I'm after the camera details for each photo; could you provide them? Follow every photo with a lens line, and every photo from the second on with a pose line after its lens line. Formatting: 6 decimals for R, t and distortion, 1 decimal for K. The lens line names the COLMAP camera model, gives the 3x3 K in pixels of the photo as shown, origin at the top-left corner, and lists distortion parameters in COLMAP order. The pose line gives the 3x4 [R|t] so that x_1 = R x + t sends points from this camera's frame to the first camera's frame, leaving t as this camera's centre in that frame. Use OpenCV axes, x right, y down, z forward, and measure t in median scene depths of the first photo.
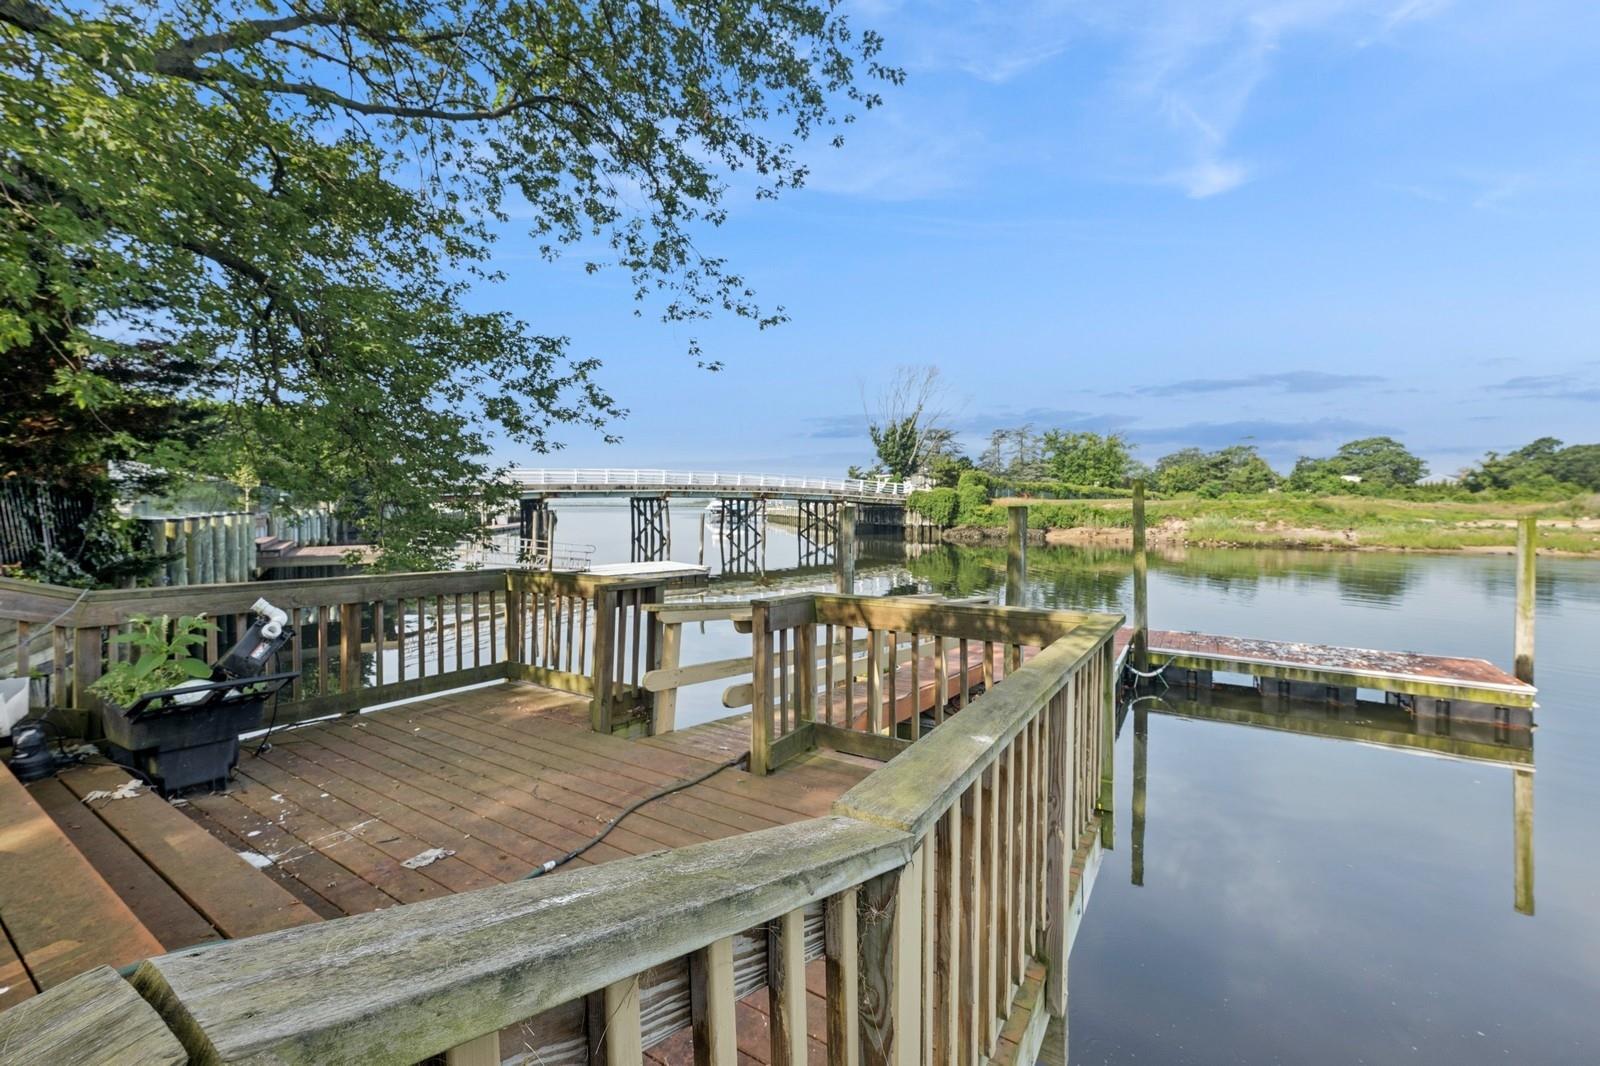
lens RADIAL K [[645.8, 0, 797.5], [0, 645.8, 528.9], [0, 0, 1]] dist [0.000787, -0.000024]
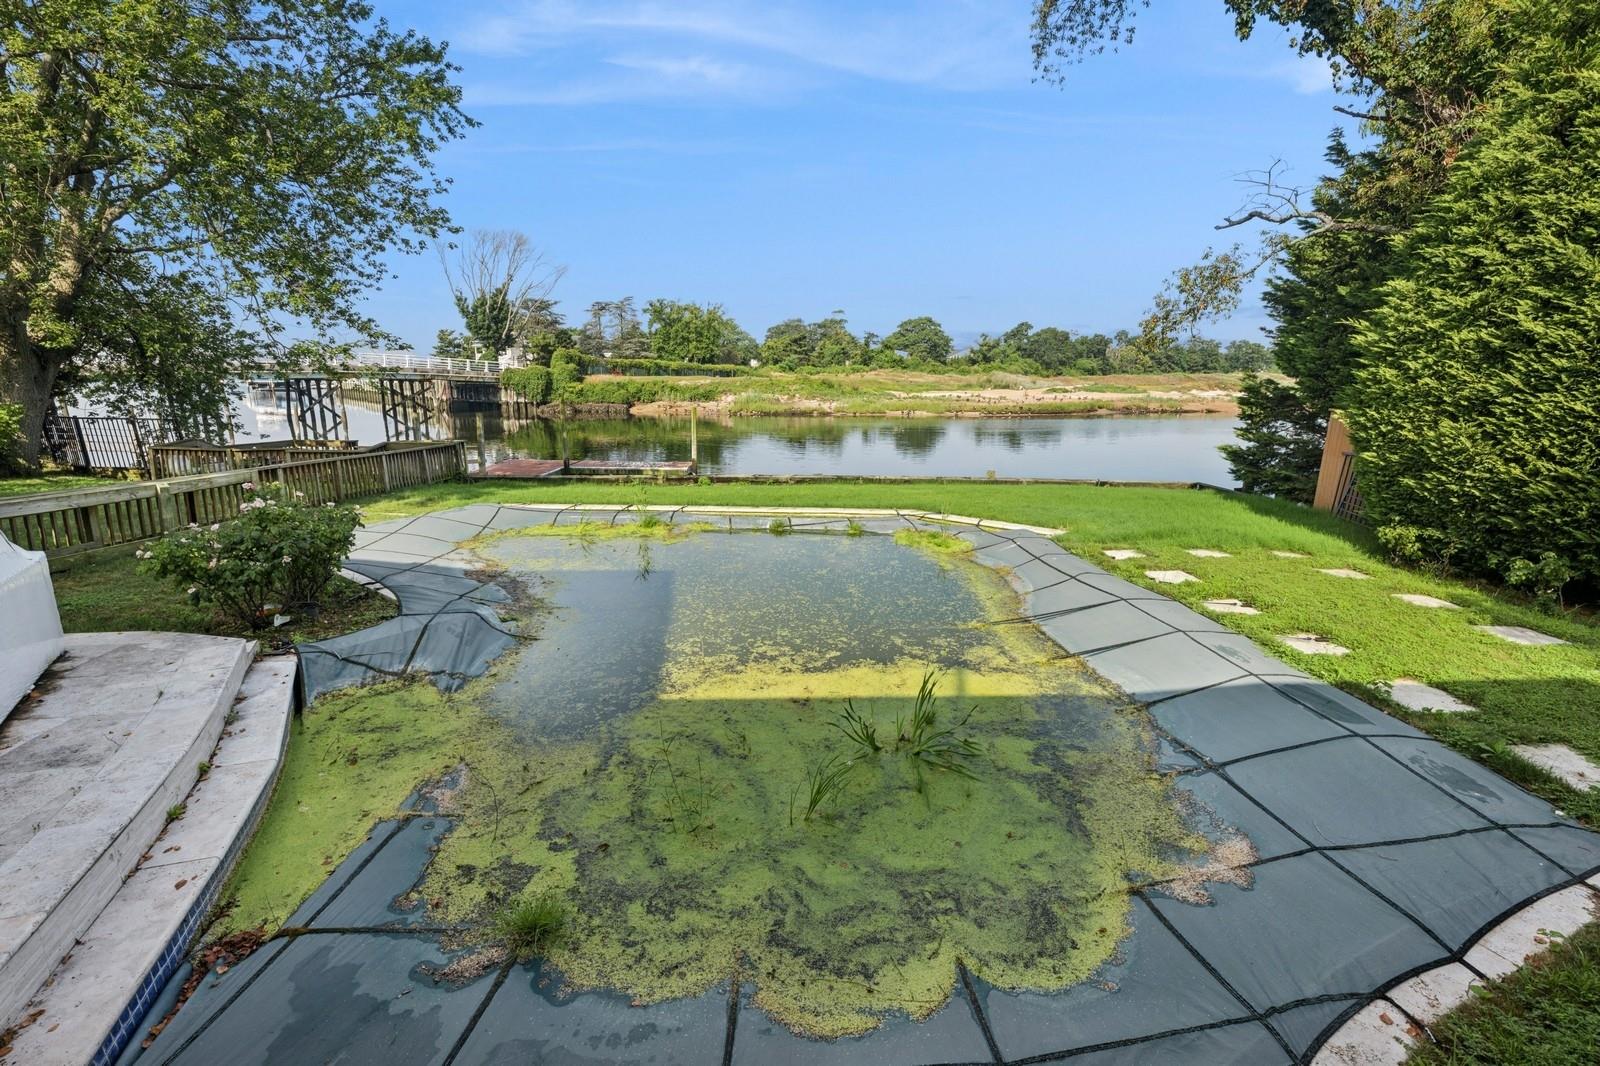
lens RADIAL K [[715.9, 0, 805.2], [0, 715.9, 529.1], [0, 0, 1]] dist [0.002139, 0.000229]
pose [[0.860087, -0.107101, 0.498778, -0.008631], [0.015921, 0.982873, 0.183595, -0.008395], [-0.509898, -0.149966, 0.847062, -0.246717]]
